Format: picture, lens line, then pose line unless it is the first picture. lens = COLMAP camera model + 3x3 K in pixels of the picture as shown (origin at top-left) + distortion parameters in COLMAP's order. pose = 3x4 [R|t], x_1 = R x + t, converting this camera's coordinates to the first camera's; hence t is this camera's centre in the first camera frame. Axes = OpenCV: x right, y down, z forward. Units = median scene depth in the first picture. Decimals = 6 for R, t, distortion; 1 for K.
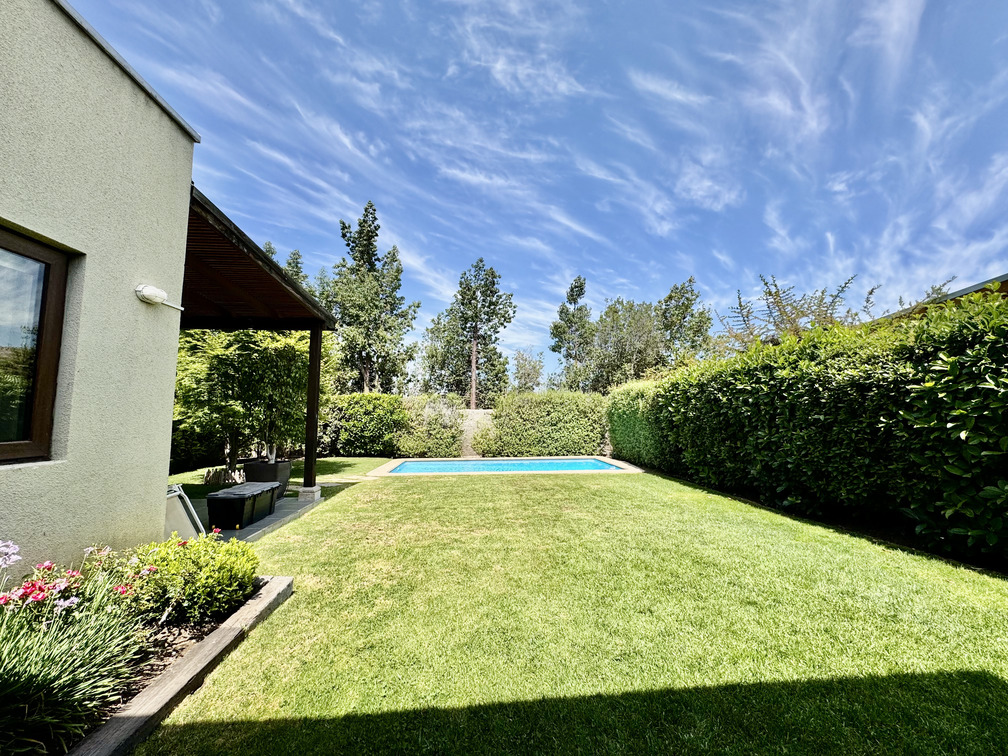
lens RADIAL K [[402.1, 0, 500.0], [0, 402.1, 380.1], [0, 0, 1]] dist [0.000691, 0.000802]
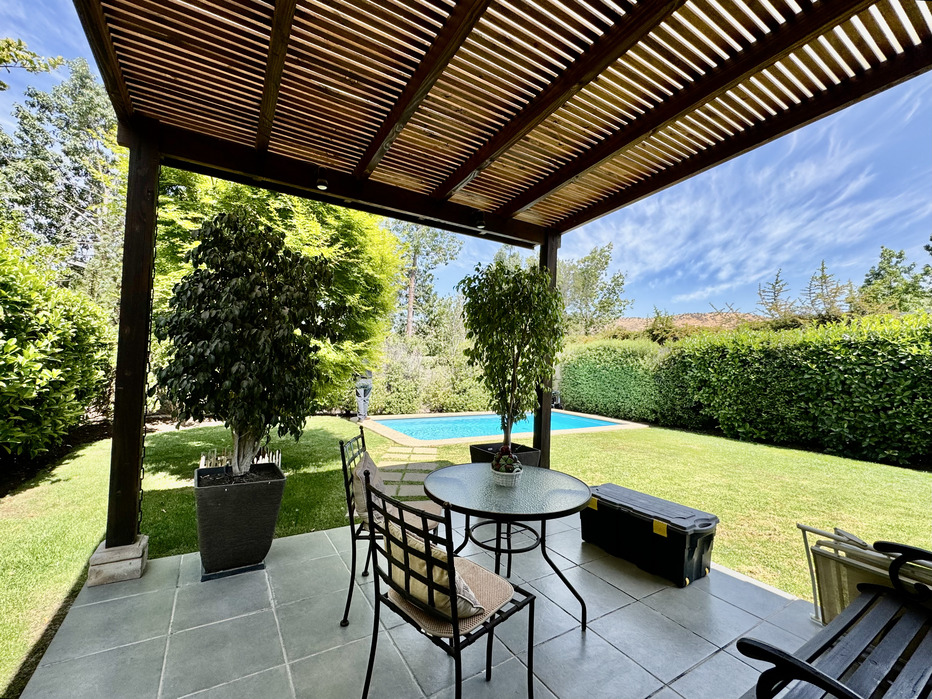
lens RADIAL K [[404.2, 0, 464.8], [0, 404.2, 351.7], [0, 0, 1]] dist [0.003808, -0.000187]
pose [[0.884827, 0.049649, 0.463268, -0.555766], [-0.081537, 0.995463, 0.049050, 0.019715], [-0.458731, -0.081174, 0.884860, 0.295726]]
